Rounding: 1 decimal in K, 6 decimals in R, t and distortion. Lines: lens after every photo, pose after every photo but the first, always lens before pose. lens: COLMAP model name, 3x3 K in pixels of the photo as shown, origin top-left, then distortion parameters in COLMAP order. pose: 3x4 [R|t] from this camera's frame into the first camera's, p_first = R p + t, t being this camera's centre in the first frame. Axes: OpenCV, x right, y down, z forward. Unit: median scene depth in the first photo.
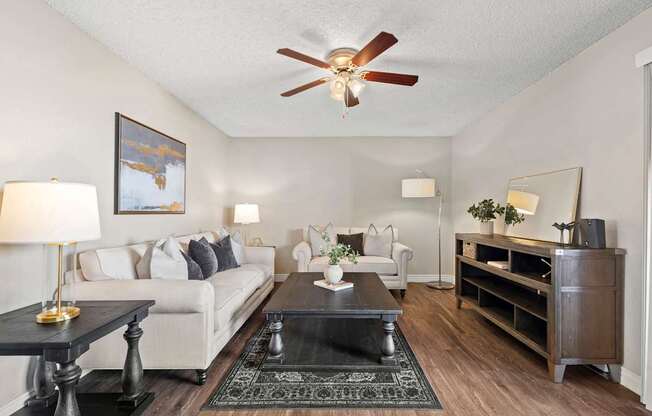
lens RADIAL K [[295.8, 0, 326.0], [0, 295.8, 208.0], [0, 0, 1]] dist [0.000267, -0.000002]
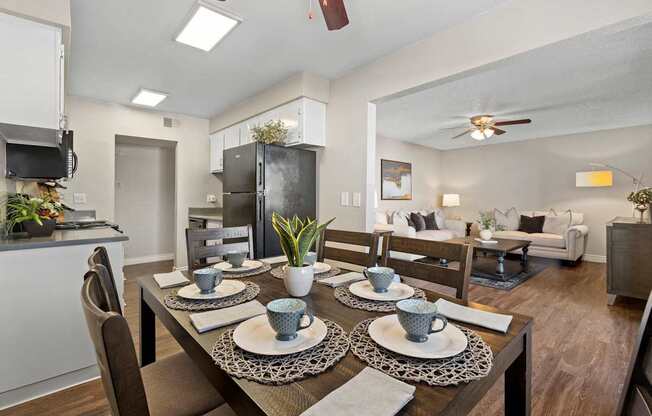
lens RADIAL K [[291.1, 0, 332.9], [0, 291.1, 197.3], [0, 0, 1]] dist [0.023235, -0.000109]
pose [[0.707317, -0.004769, -0.706881, 0.663547], [0.010159, 0.999943, 0.003419, -0.012528], [0.706824, -0.009599, 0.707325, -0.927212]]
